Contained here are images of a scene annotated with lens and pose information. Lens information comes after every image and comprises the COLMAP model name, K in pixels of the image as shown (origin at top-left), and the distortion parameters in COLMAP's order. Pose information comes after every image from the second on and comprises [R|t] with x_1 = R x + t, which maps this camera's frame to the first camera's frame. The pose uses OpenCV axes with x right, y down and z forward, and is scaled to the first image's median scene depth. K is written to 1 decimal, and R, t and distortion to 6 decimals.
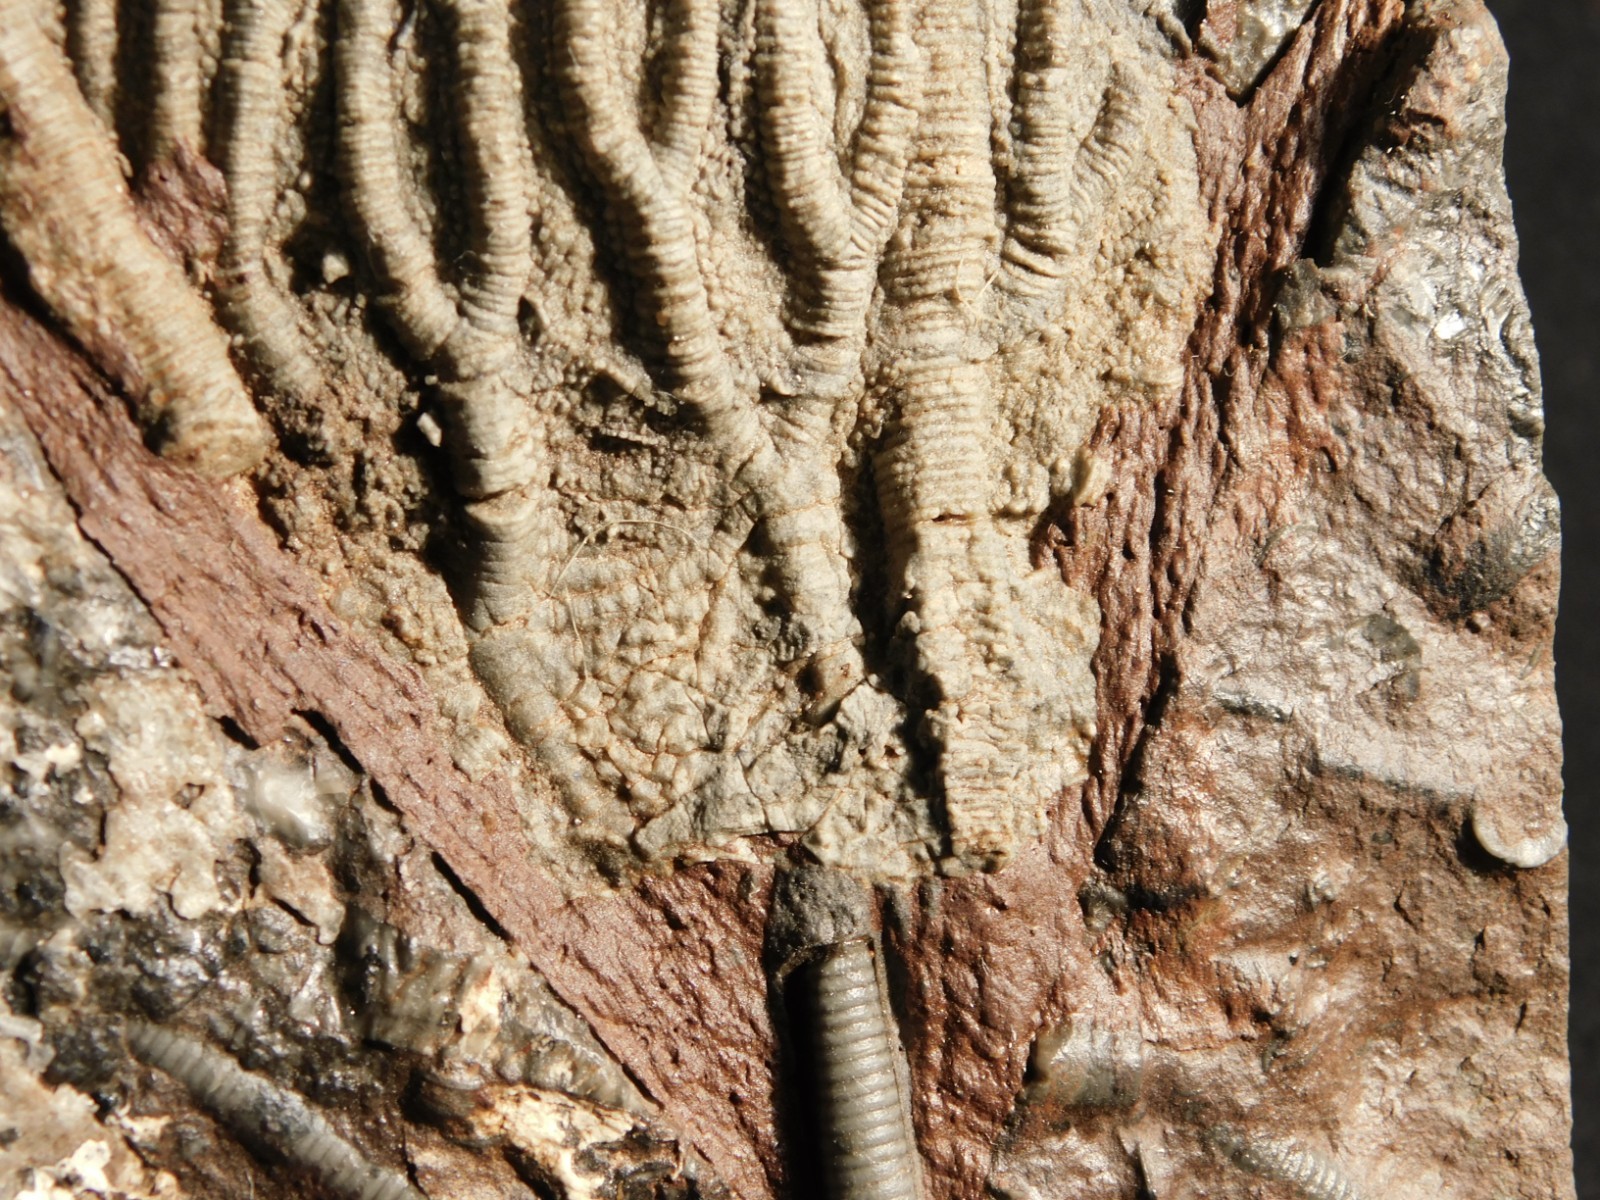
lens RADIAL K [[2806.0, 0, 848.9], [0, 2806.0, 561.4], [0, 0, 1]] dist [-0.099469, -0.227284]
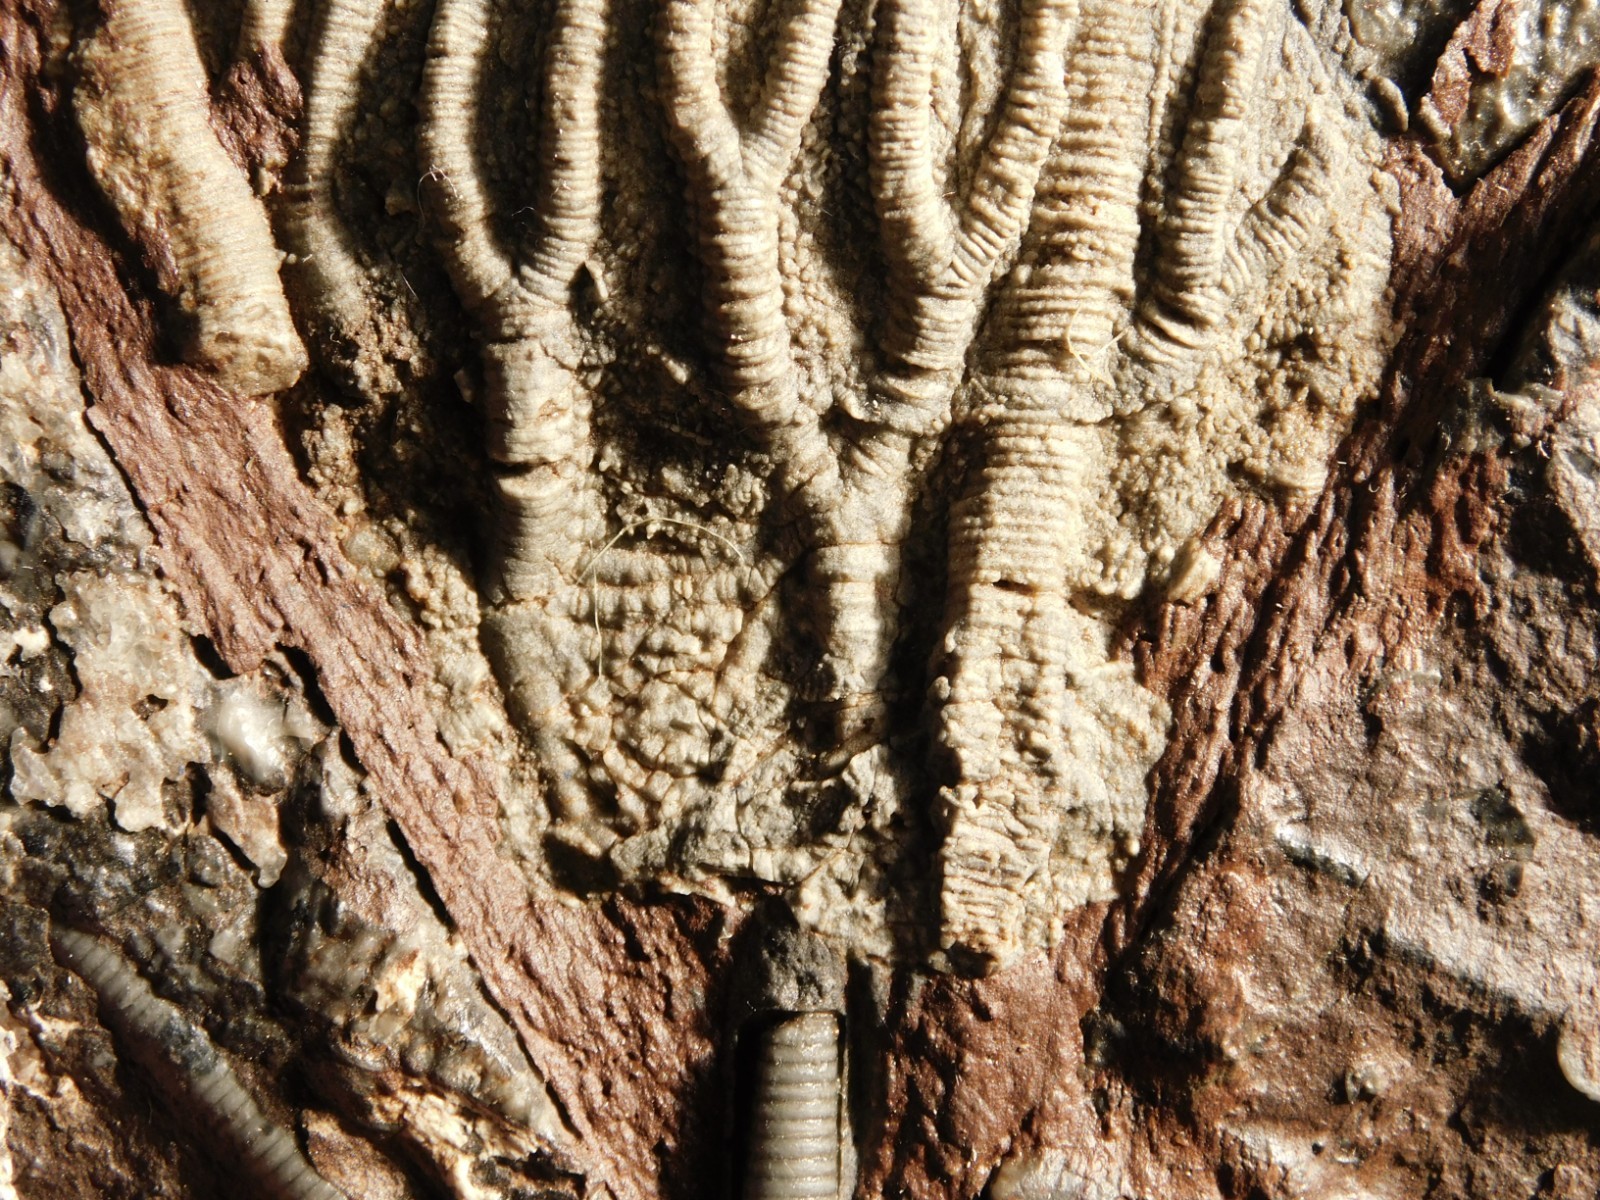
lens RADIAL K [[2806.0, 0, 848.9], [0, 2806.0, 561.4], [0, 0, 1]] dist [-0.099469, -0.227284]
pose [[0.949115, 0.196238, -0.246315, 0.210357], [-0.195685, 0.980296, 0.026972, -0.037678], [0.246755, 0.022601, 0.968814, 0.105328]]
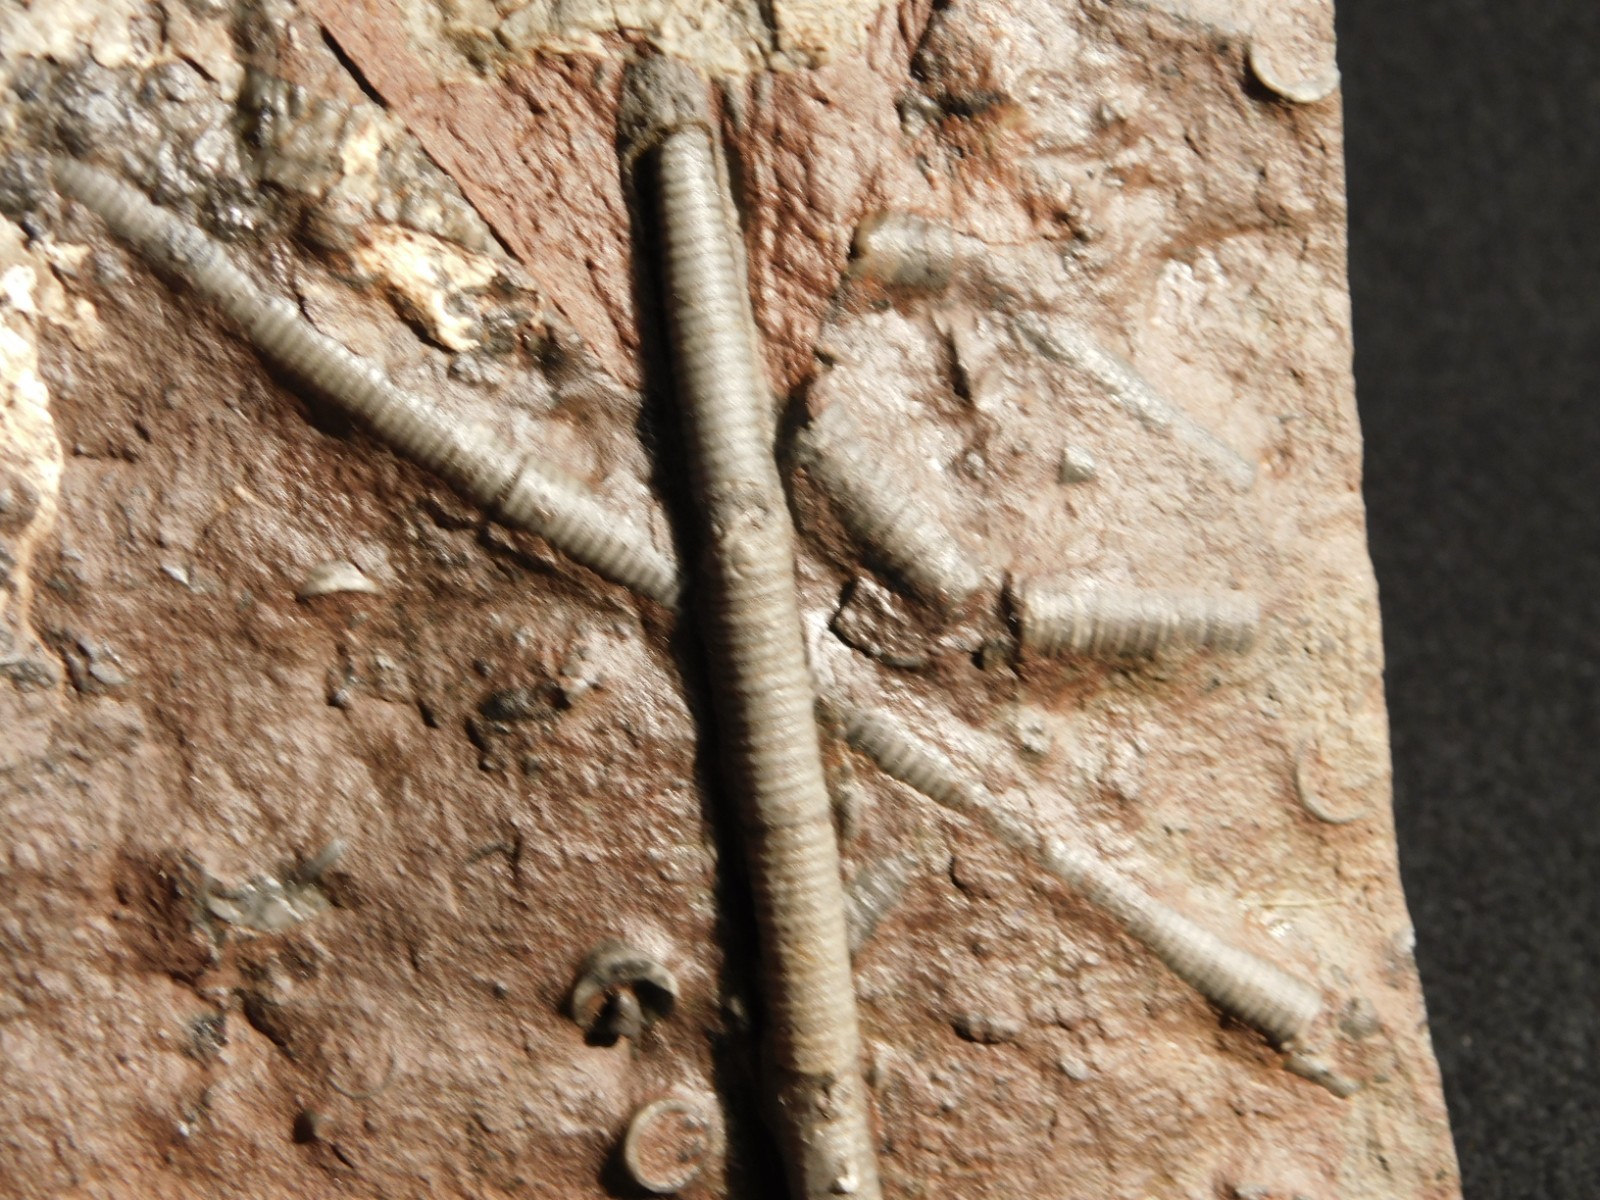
lens RADIAL K [[2806.0, 0, 848.9], [0, 2806.0, 561.4], [0, 0, 1]] dist [-0.099469, -0.227284]
pose [[0.999973, -0.007384, -0.000444, 0.064380], [0.007391, 0.999766, 0.020308, 0.290842], [0.000294, -0.020310, 0.999794, -0.139983]]
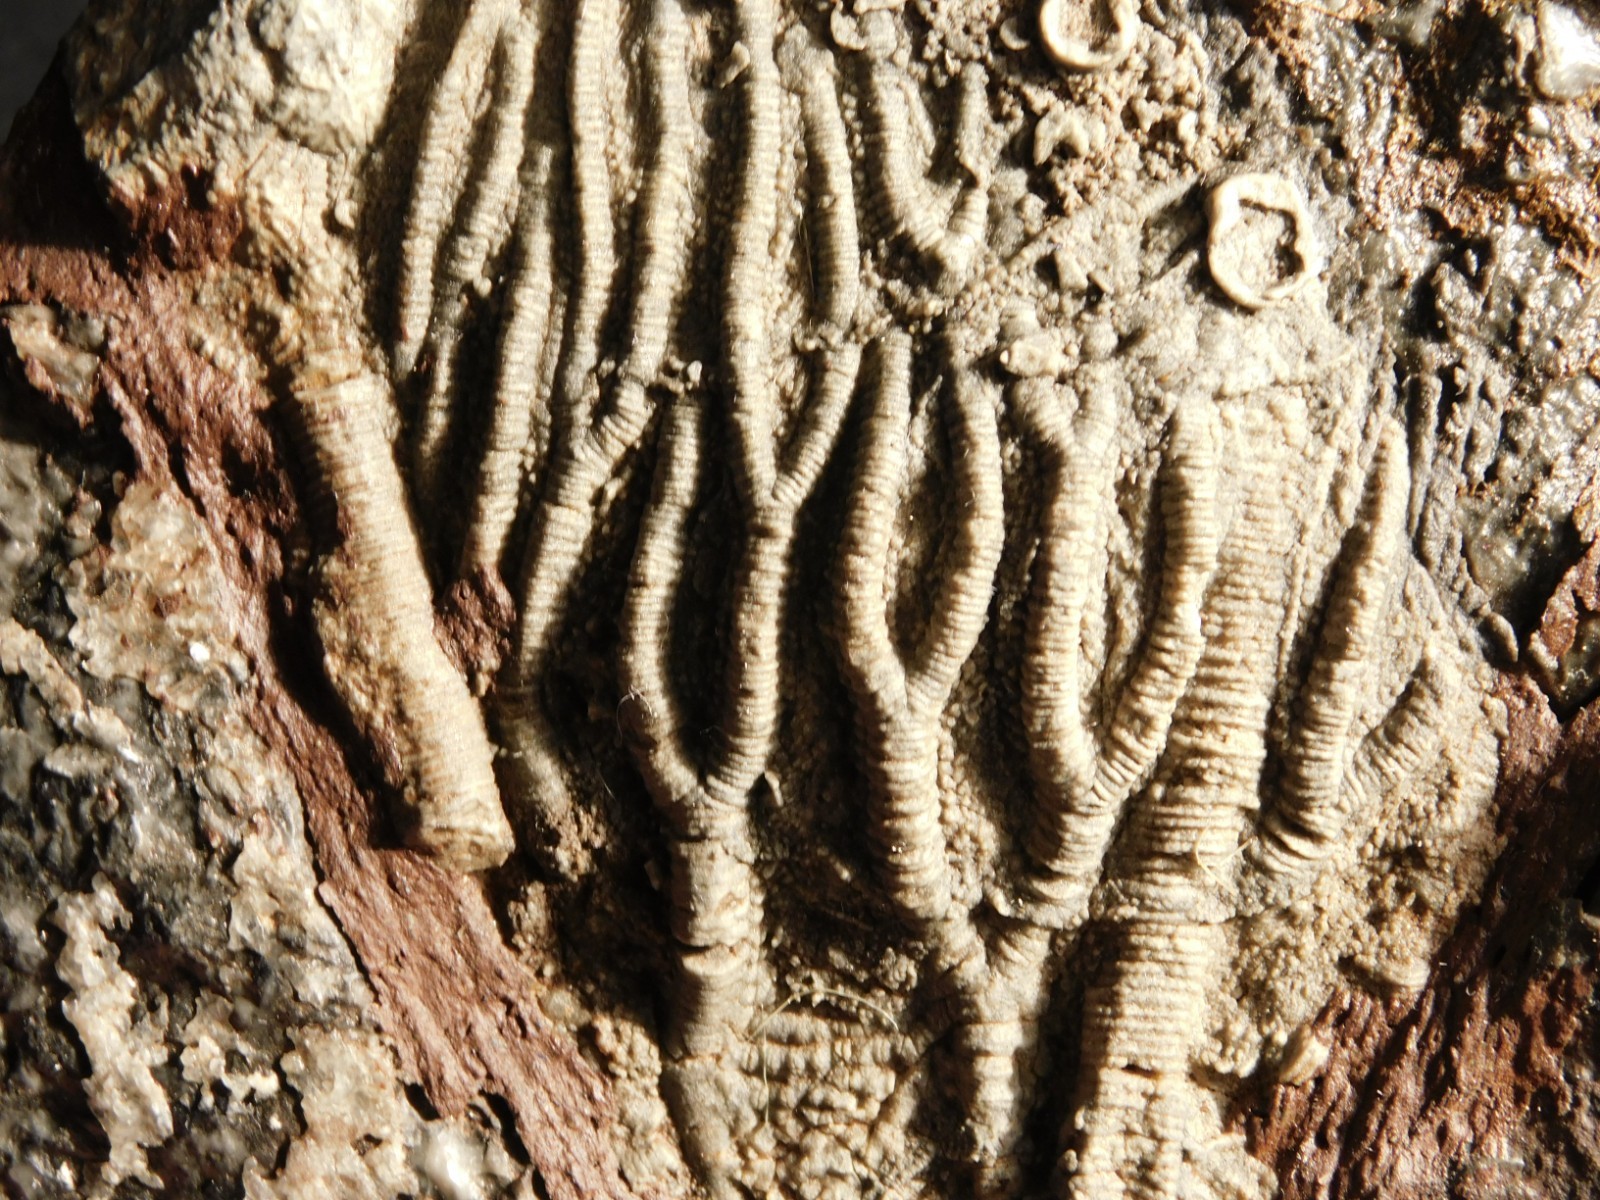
lens RADIAL K [[2806.0, 0, 848.9], [0, 2806.0, 561.4], [0, 0, 1]] dist [-0.099469, -0.227284]
pose [[0.922462, 0.228854, -0.310951, 0.213053], [-0.227480, 0.972911, 0.041204, -0.213492], [0.311957, 0.032726, 0.949532, 0.005367]]
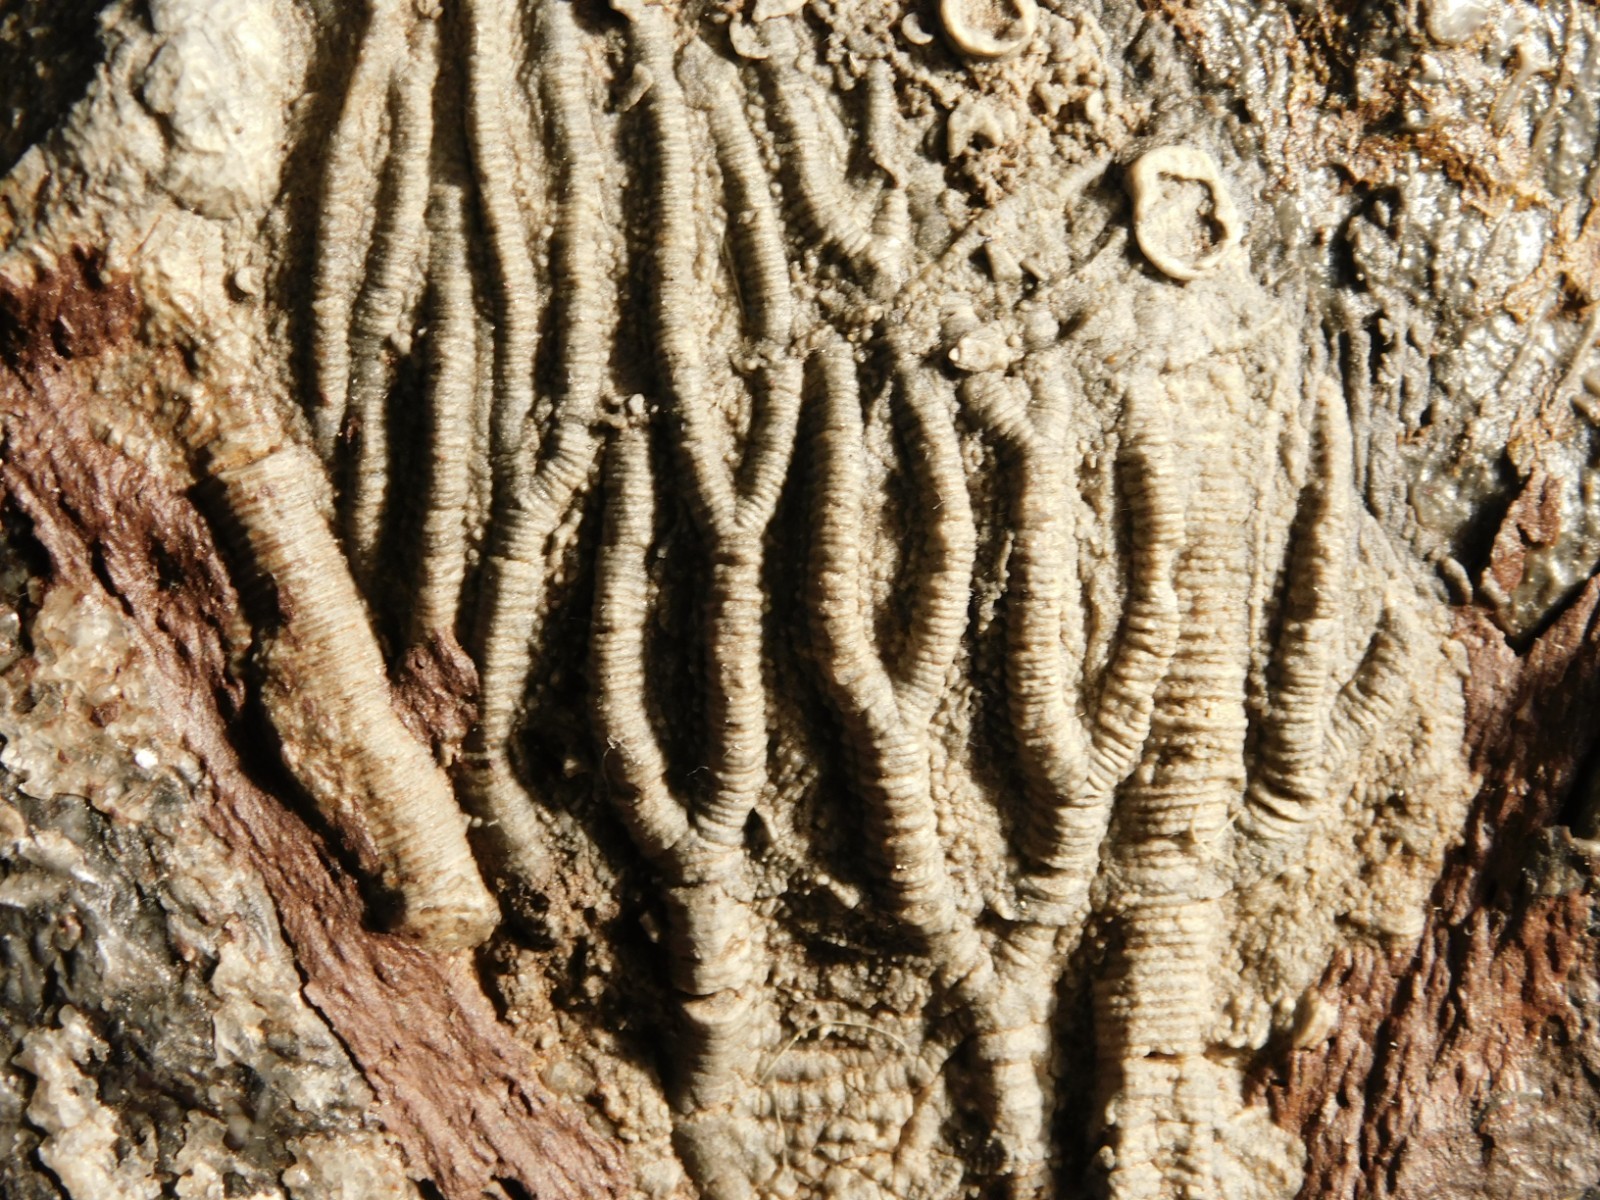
lens RADIAL K [[2806.0, 0, 848.9], [0, 2806.0, 561.4], [0, 0, 1]] dist [-0.099469, -0.227284]
pose [[0.979028, 0.111248, -0.170671, 0.078548], [-0.112589, 0.993640, 0.001833, -0.181828], [0.169789, 0.017421, 0.985326, -0.004368]]
